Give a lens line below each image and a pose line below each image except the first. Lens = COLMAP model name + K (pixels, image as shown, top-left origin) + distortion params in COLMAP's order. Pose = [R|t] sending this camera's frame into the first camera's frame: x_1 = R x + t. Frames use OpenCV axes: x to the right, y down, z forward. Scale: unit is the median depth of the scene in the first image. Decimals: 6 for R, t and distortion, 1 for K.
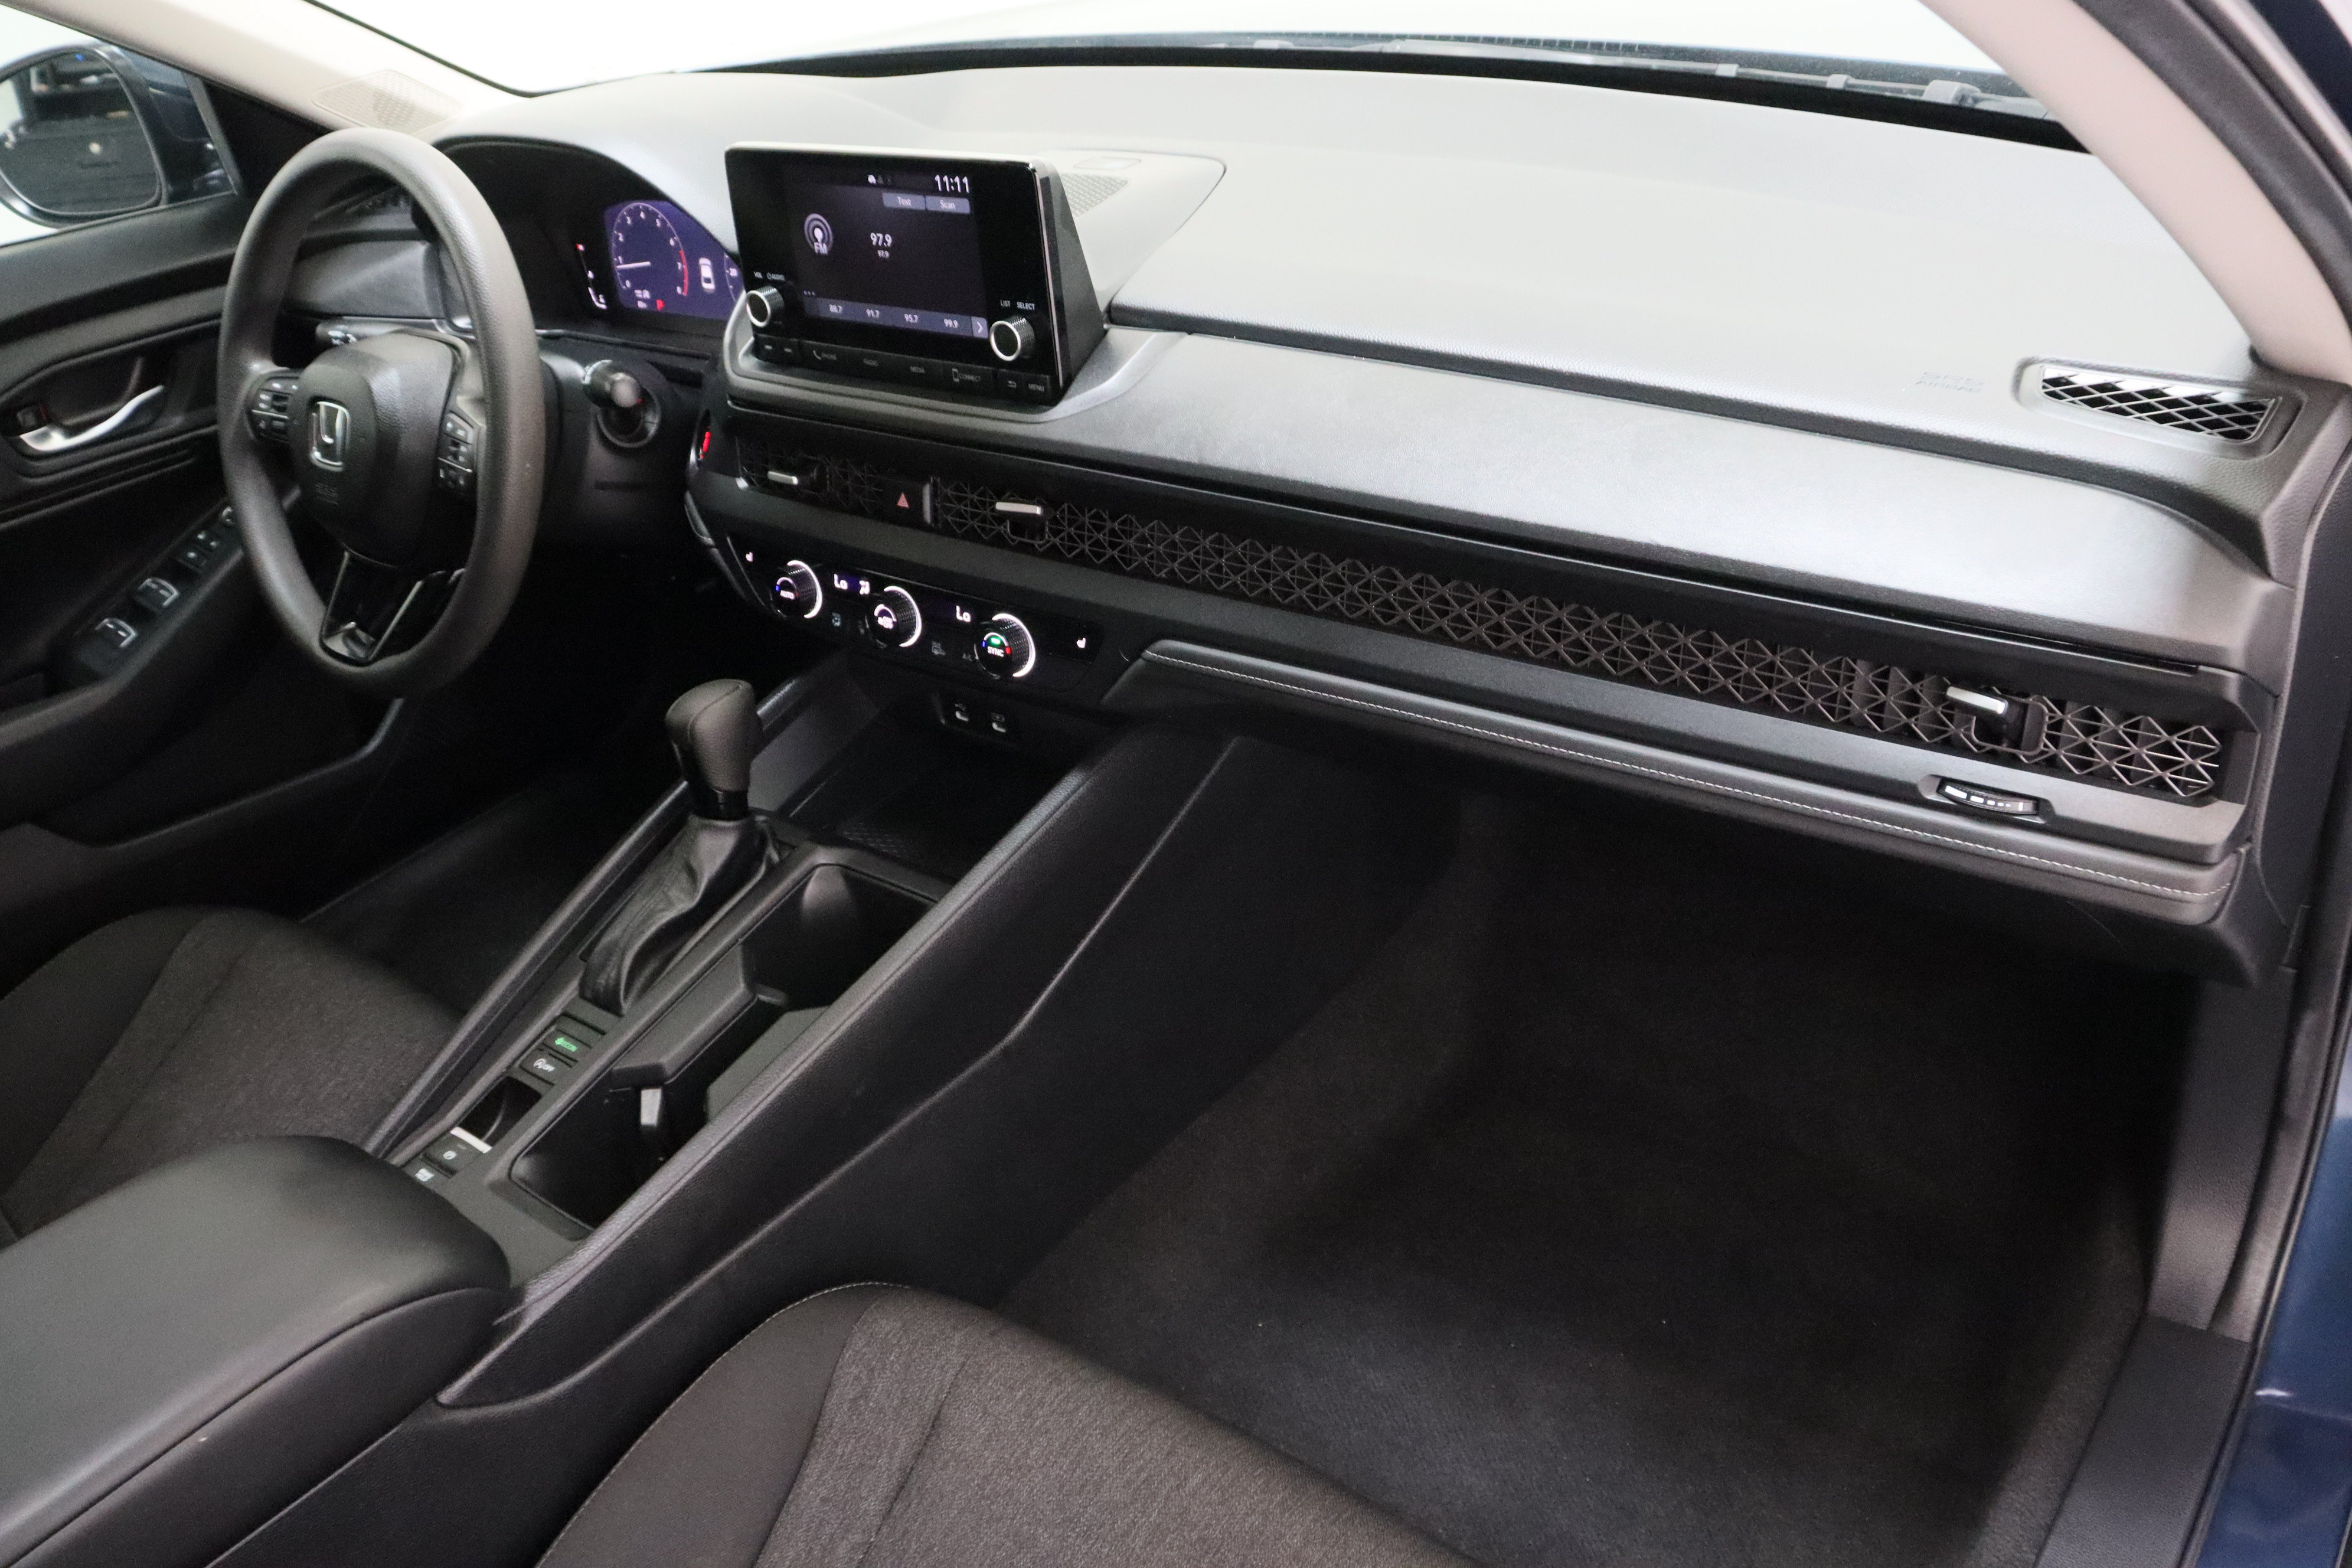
lens RADIAL K [[1925.0, 0, 1169.5], [0, 1925.0, 784.1], [0, 0, 1]] dist [-0.164475, 0.135812]
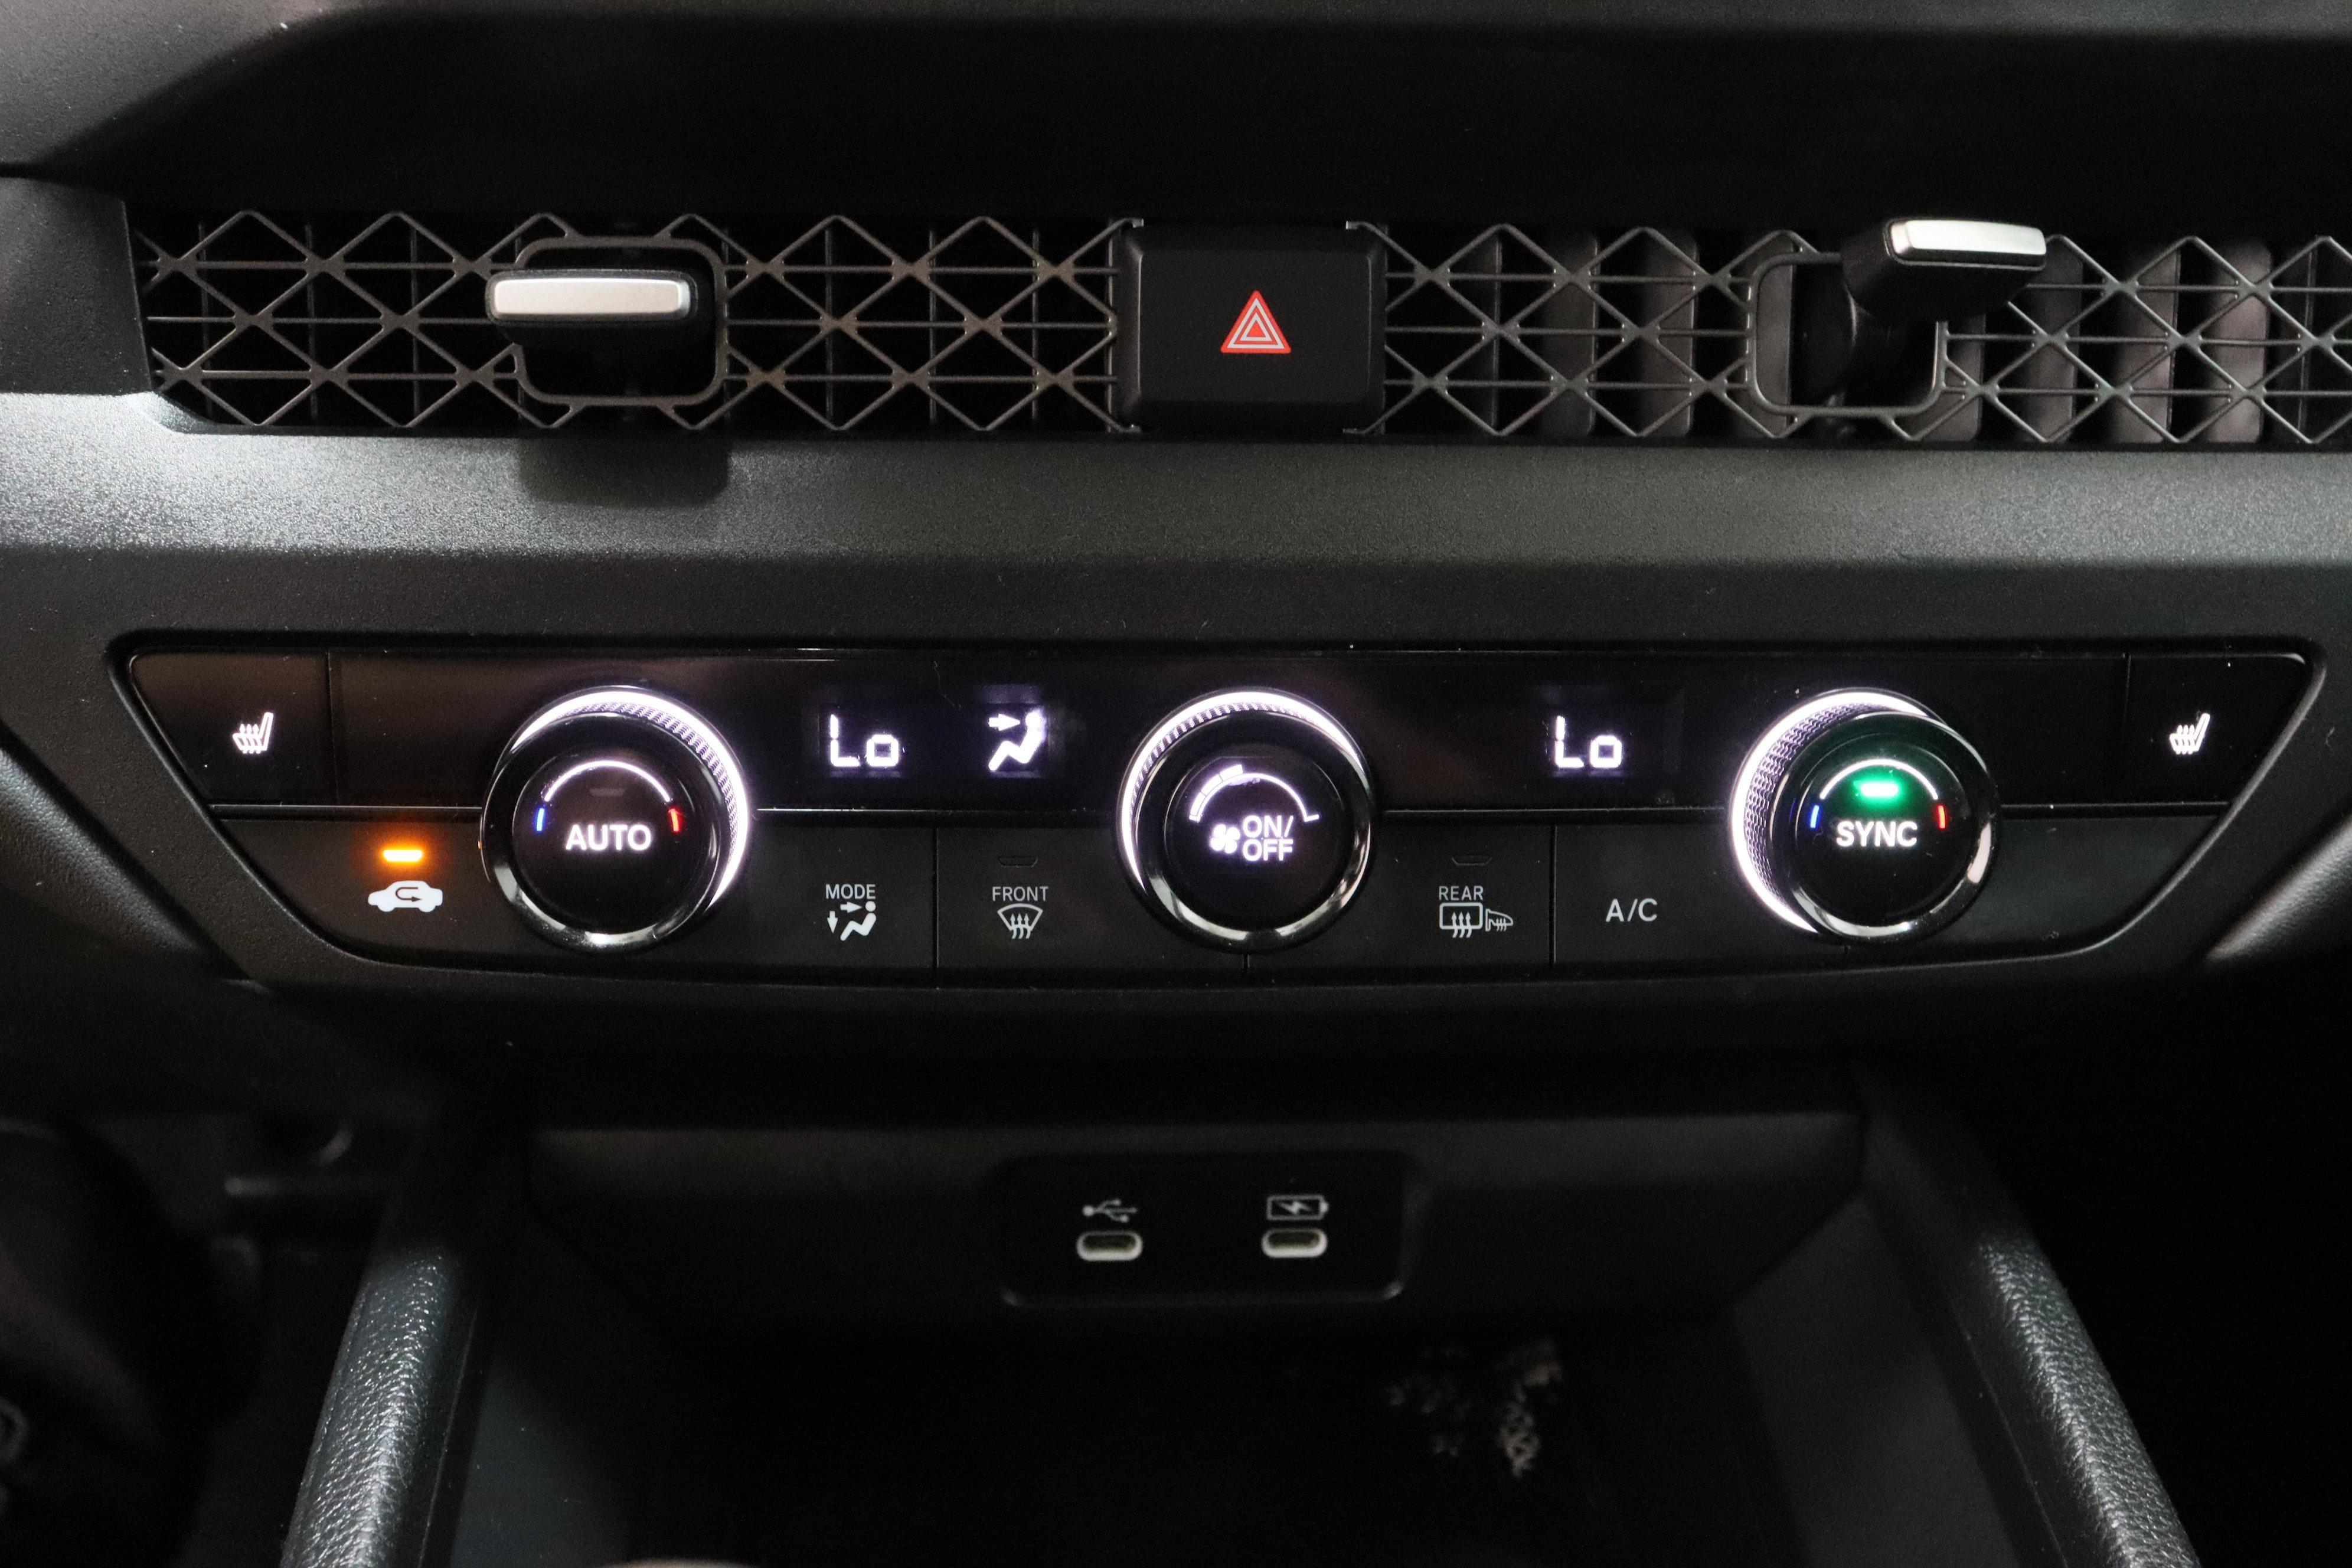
lens RADIAL K [[2613.6, 0, 1181.2], [0, 2613.6, 789.1], [0, 0, 1]] dist [-0.044273, 0.000000]
pose [[0.737936, -0.108010, 0.666171, -0.385035], [0.252016, 0.959804, -0.123547, -0.055472], [-0.626050, 0.259055, 0.735495, 0.806333]]
